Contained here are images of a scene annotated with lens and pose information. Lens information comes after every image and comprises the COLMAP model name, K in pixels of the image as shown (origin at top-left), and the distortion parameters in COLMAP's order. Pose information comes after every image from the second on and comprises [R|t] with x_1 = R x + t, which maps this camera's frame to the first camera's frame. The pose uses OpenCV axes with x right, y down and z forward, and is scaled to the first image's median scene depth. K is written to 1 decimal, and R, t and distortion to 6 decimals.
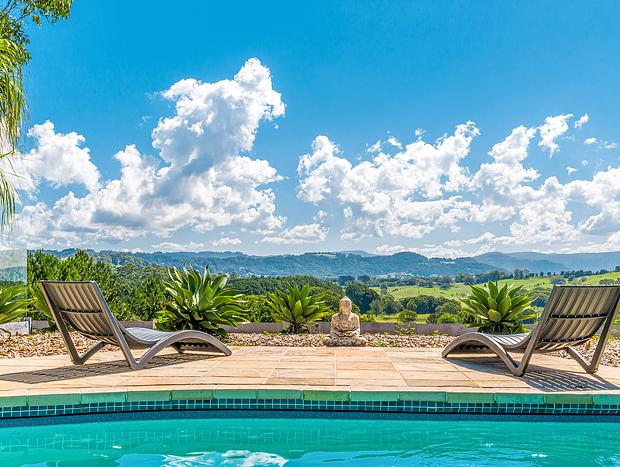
lens RADIAL K [[701.7, 0, 310.0], [0, 701.7, 233.5], [0, 0, 1]] dist [-0.002114, -0.000684]
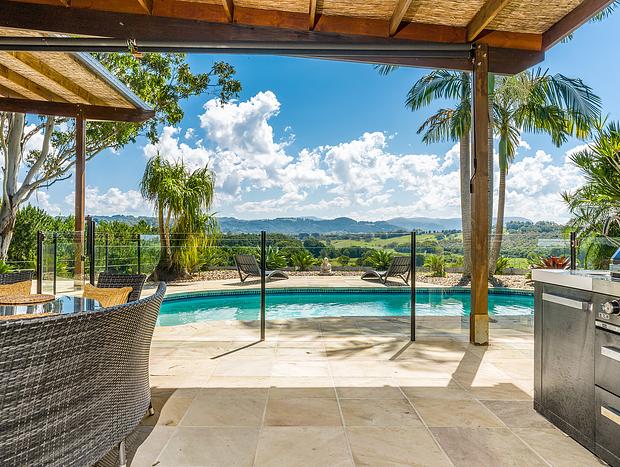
lens RADIAL K [[464.0, 0, 310.0], [0, 464.0, 233.5], [0, 0, 1]] dist [-0.002876, -0.000344]
pose [[0.997861, -0.000583, 0.065361, -0.015265], [-0.003427, 0.998118, 0.061223, -0.013262], [-0.065274, -0.061316, 0.995982, -0.091713]]
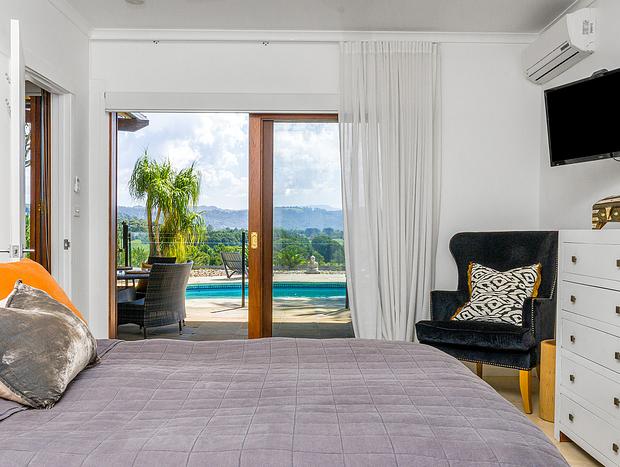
lens RADIAL K [[646.4, 0, 310.0], [0, 646.4, 233.5], [0, 0, 1]] dist [0.006129, 0.001559]
pose [[0.998850, -0.002677, 0.047866, -0.009206], [-0.000647, 0.997597, 0.069288, -0.019514], [-0.047936, -0.069239, 0.996448, -0.172383]]
